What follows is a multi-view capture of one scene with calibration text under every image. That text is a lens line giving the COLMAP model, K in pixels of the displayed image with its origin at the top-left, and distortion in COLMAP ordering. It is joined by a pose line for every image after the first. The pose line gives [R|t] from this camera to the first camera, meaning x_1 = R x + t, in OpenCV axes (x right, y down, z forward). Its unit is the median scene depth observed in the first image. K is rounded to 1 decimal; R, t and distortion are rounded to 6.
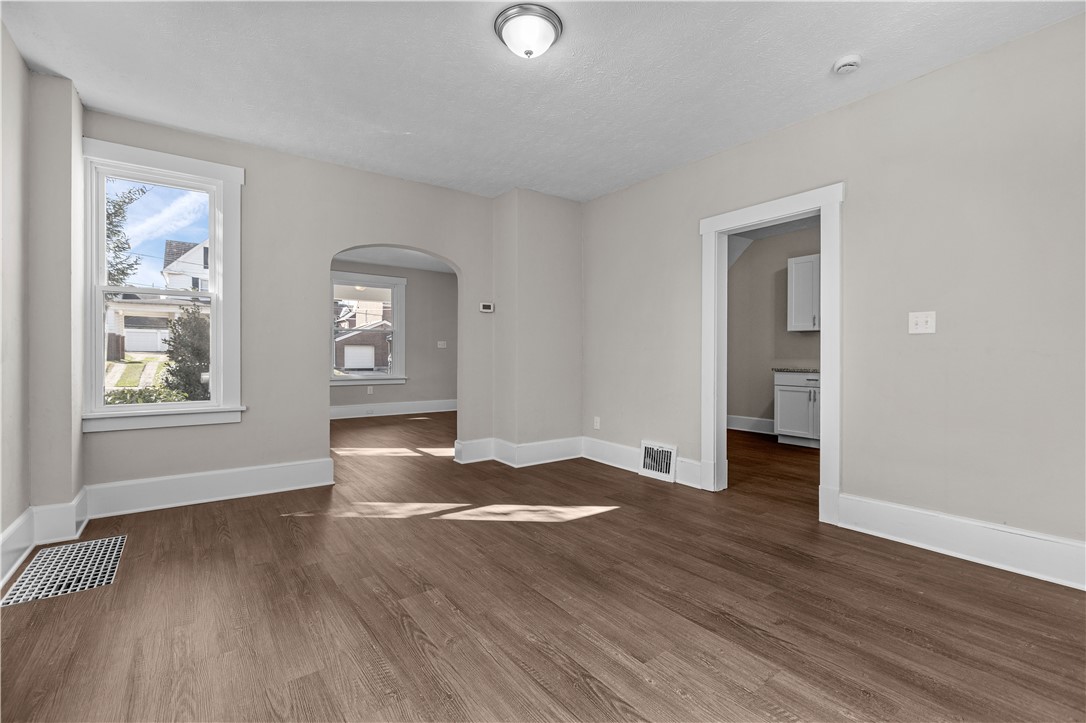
lens RADIAL K [[482.9, 0, 546.5], [0, 482.9, 360.0], [0, 0, 1]] dist [-0.002791, -0.000470]
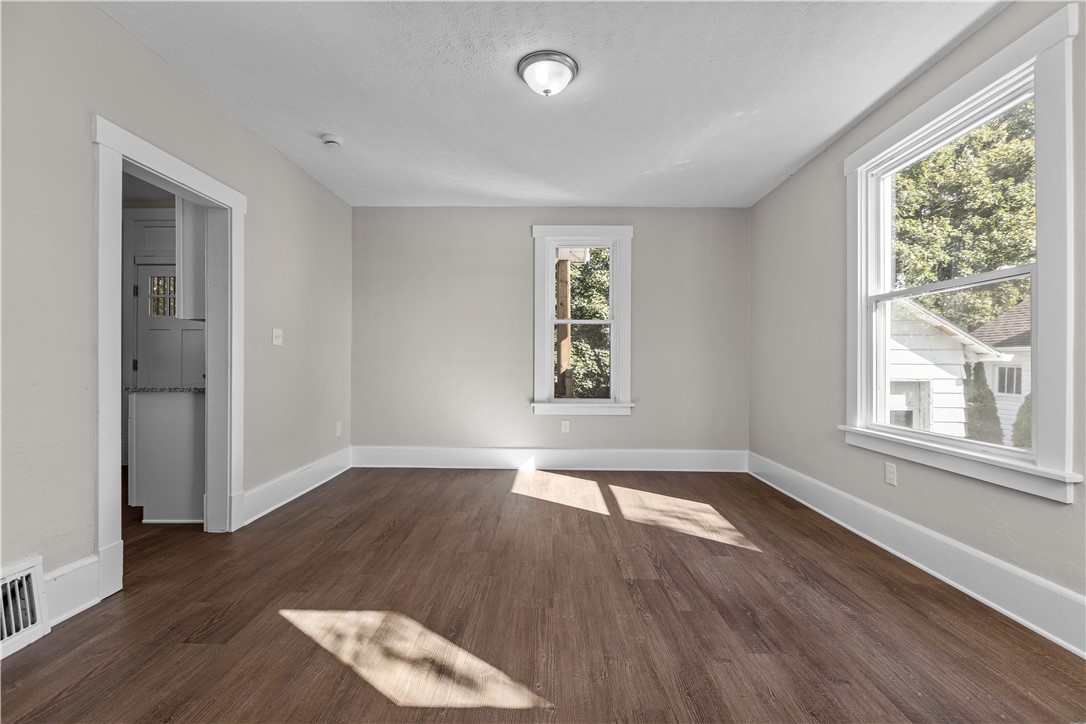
lens RADIAL K [[482.9, 0, 547.5], [0, 482.9, 360.8], [0, 0, 1]] dist [-0.002791, -0.000470]
pose [[-0.802991, -0.003757, 0.595979, -0.695947], [-0.002122, 0.999992, 0.003444, -0.020829], [-0.595987, 0.001500, -0.802993, 1.867998]]
